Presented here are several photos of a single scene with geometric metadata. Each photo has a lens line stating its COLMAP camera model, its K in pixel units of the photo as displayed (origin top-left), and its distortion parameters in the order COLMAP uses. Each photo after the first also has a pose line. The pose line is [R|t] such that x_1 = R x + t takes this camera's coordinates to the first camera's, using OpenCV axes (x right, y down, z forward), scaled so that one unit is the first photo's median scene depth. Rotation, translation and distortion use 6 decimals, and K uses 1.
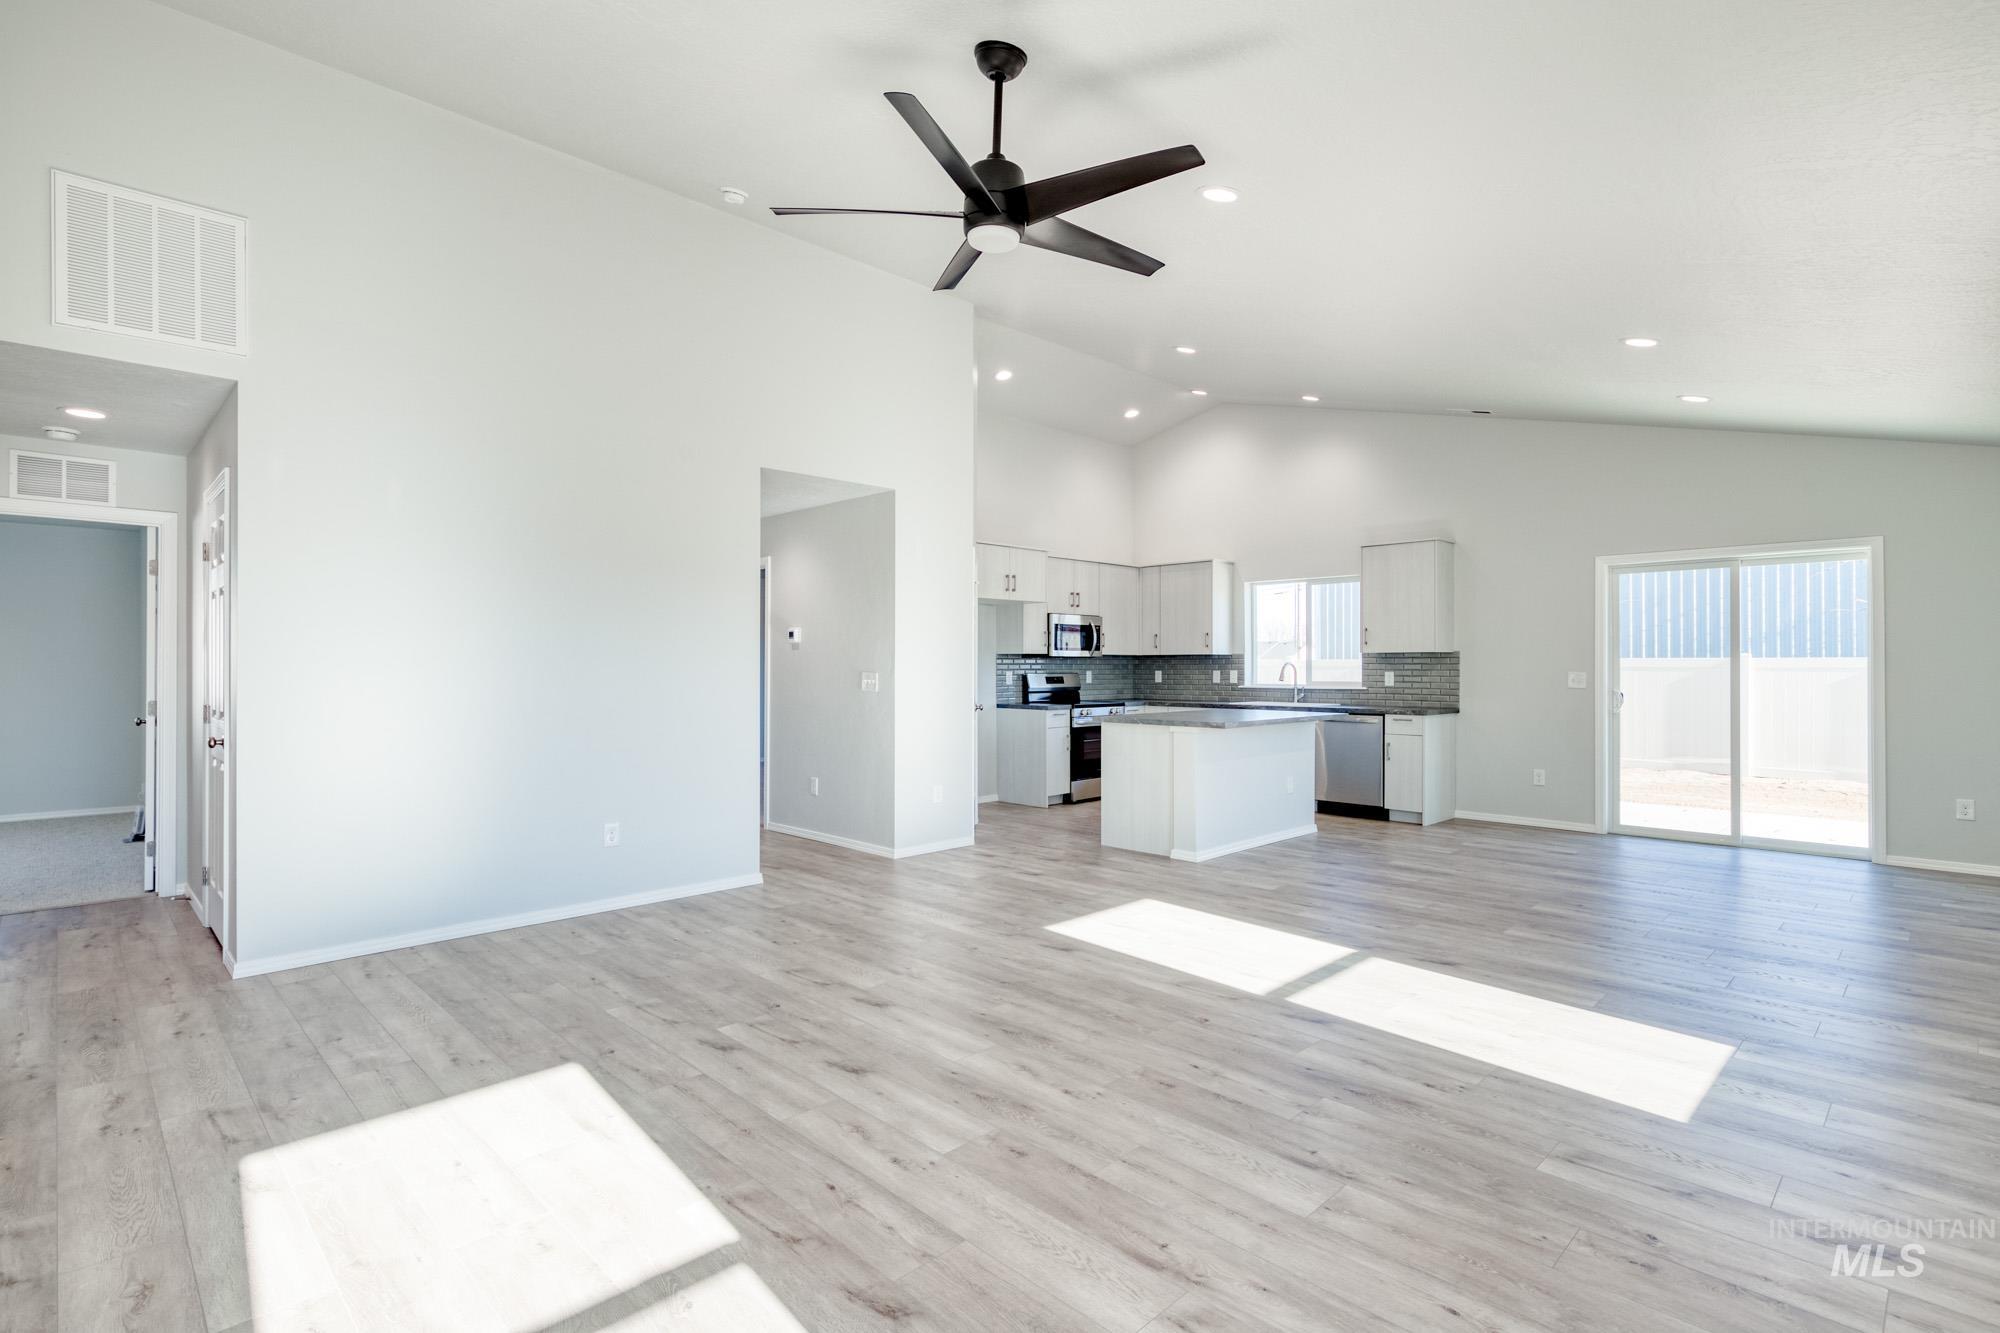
lens RADIAL K [[944.1, 0, 1000.0], [0, 944.1, 666.5], [0, 0, 1]] dist [0.026607, -0.007237]
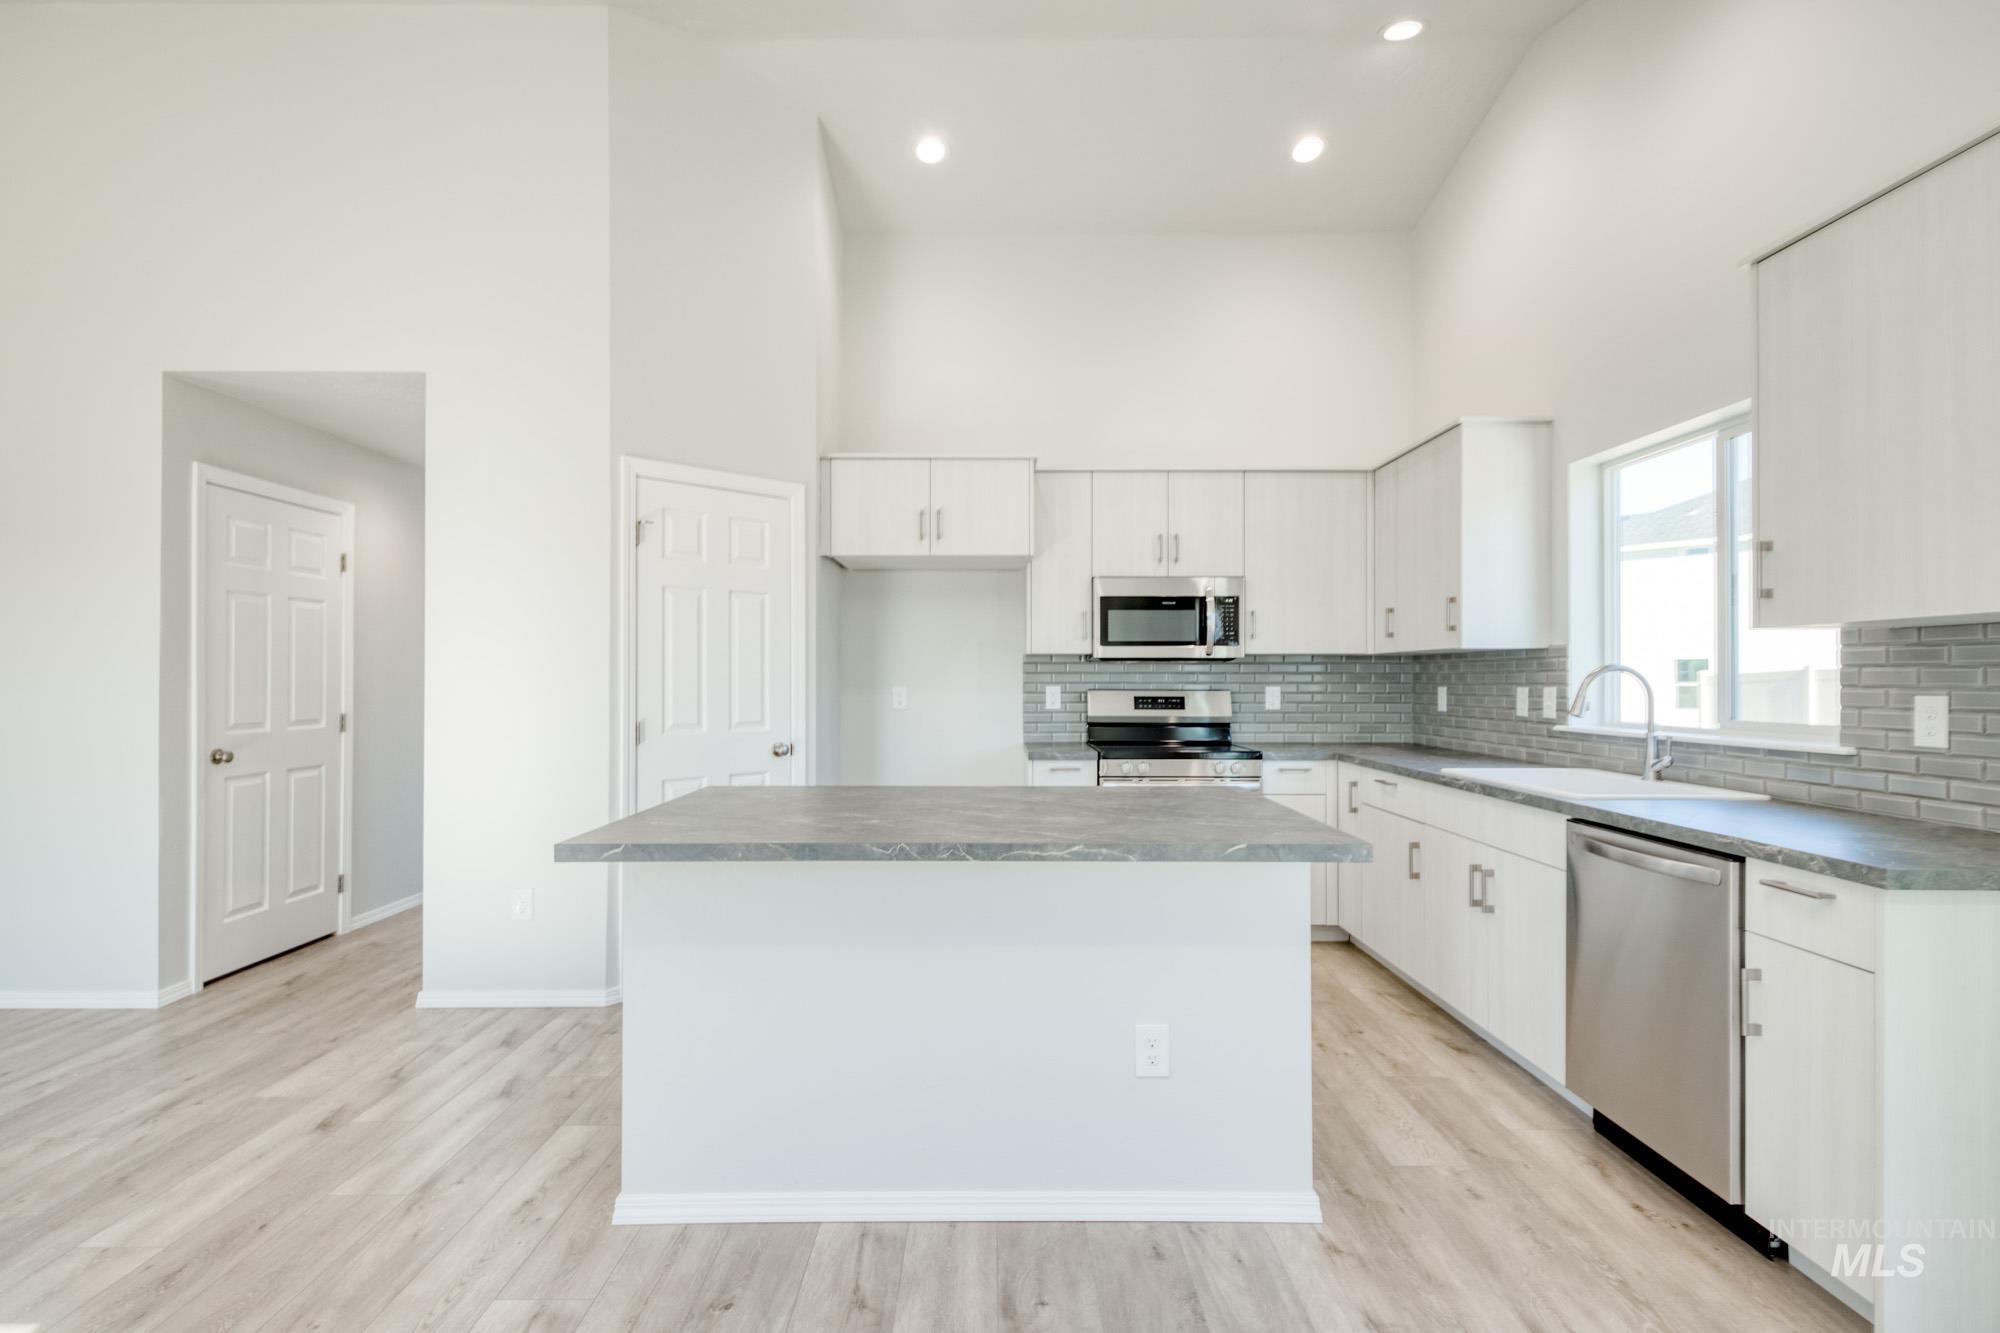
lens RADIAL K [[956.3, 0, 954.5], [0, 956.3, 673.9], [0, 0, 1]] dist [0.021478, -0.011586]
pose [[0.713117, -0.003502, -0.701036, 0.408506], [-0.000800, 0.999983, -0.005809, 0.001385], [0.701044, 0.004704, 0.713102, 0.611944]]
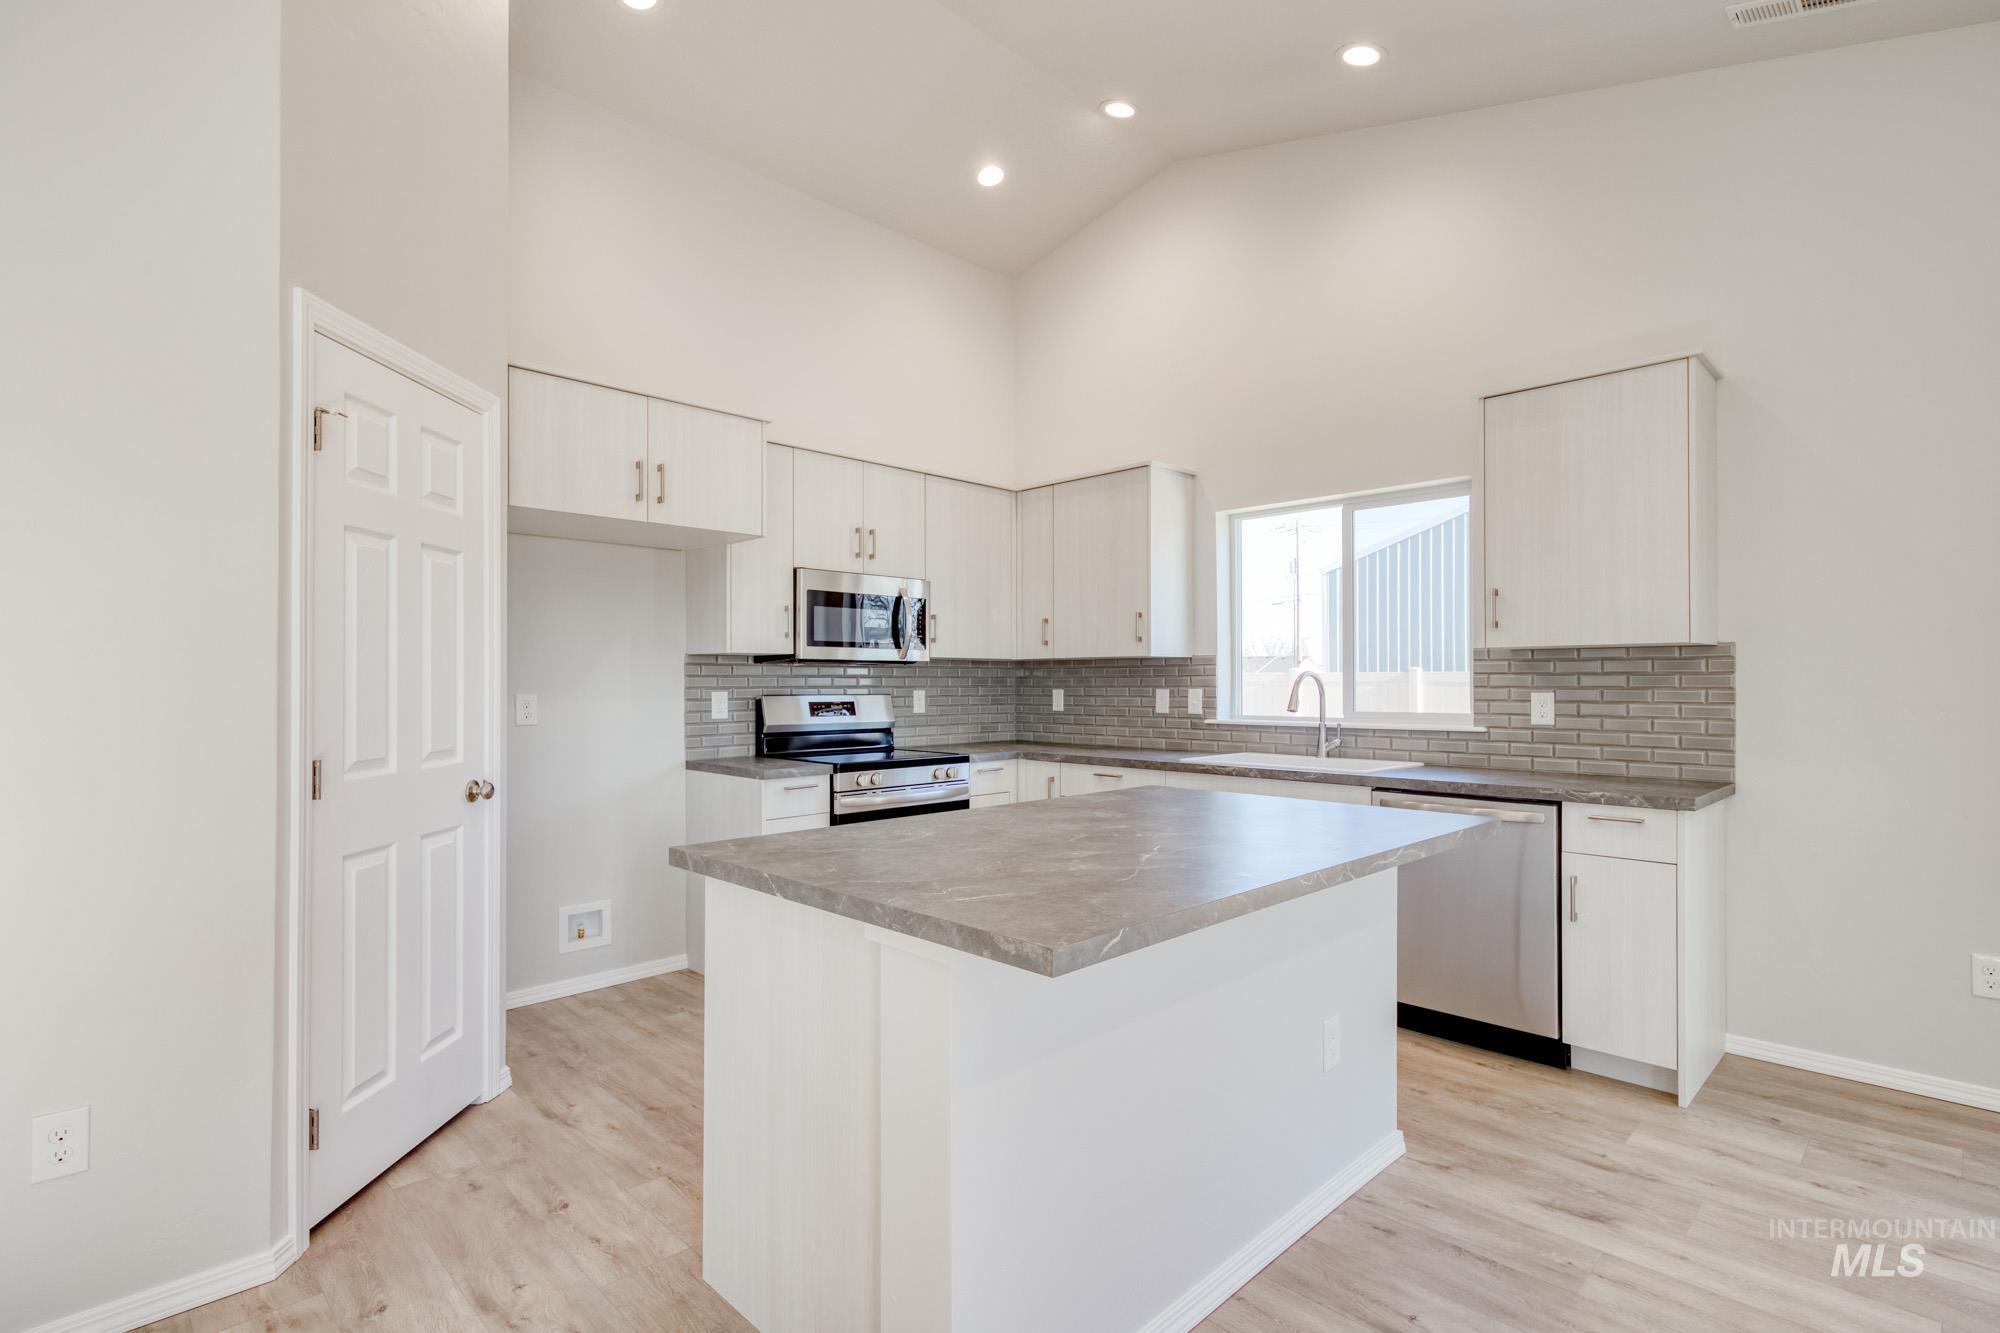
lens RADIAL K [[981.1, 0, 1005.5], [0, 981.1, 674.2], [0, 0, 1]] dist [0.018670, -0.000306]
pose [[0.999764, -0.001271, 0.021706, 0.156684], [0.001454, 0.999963, -0.008451, 0.000849], [-0.021694, 0.008481, 0.999729, 0.558164]]
